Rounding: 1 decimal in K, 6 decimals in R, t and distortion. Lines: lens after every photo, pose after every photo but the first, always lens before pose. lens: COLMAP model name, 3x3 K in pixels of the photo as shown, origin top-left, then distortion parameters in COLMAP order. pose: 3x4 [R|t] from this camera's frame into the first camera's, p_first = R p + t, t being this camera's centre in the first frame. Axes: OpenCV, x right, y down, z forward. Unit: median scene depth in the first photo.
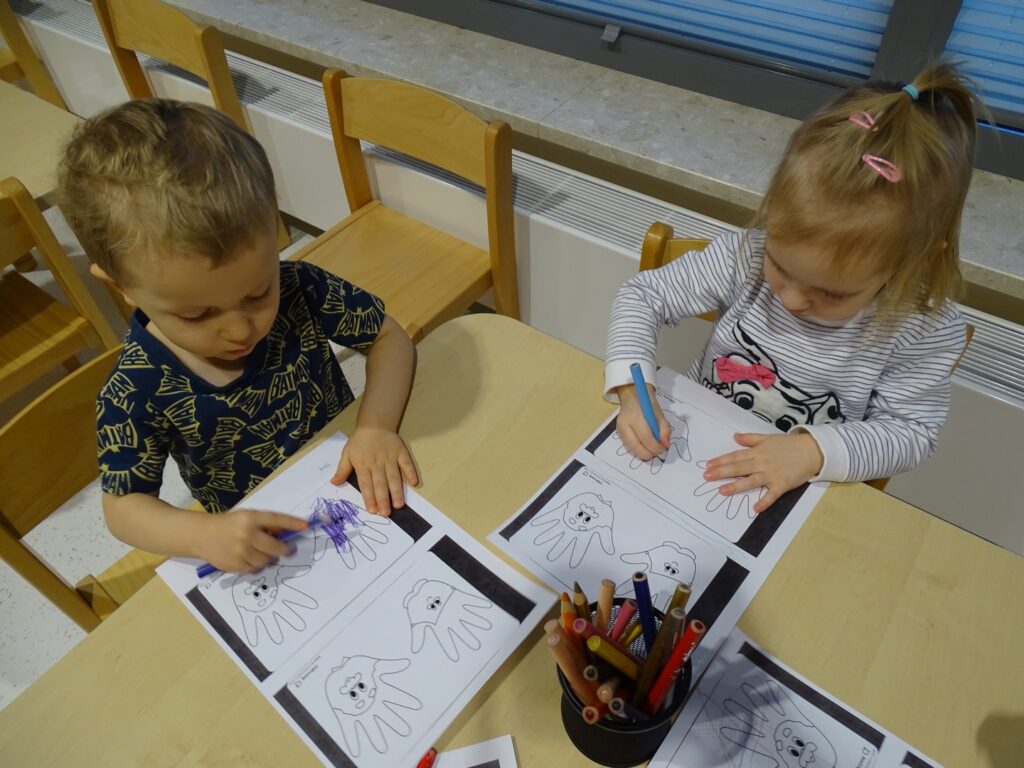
lens RADIAL K [[731.3, 0, 476.6], [0, 731.3, 384.8], [0, 0, 1]] dist [0.002918, -0.004105]
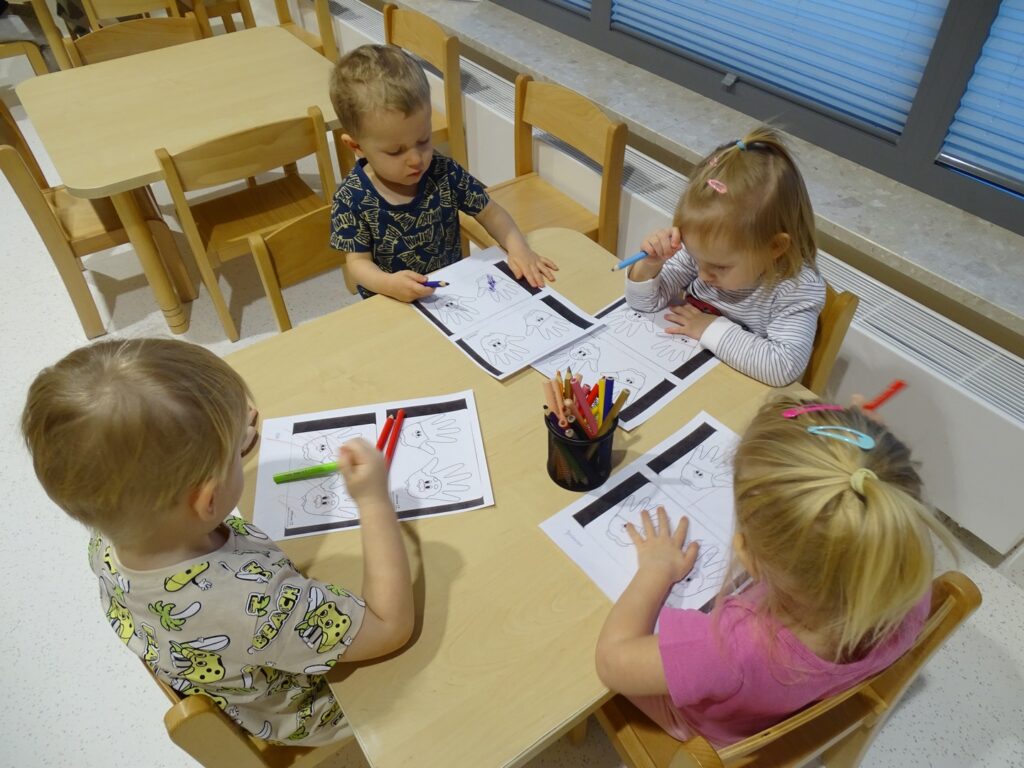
lens RADIAL K [[698.8, 0, 512.0], [0, 698.8, 384.0], [0, 0, 1]] dist [-0.001314, 0.002941]
pose [[0.955233, 0.226201, -0.190689, 0.172759], [-0.233281, 0.972290, -0.015234, 0.178440], [0.181960, 0.059036, 0.981532, -0.303634]]
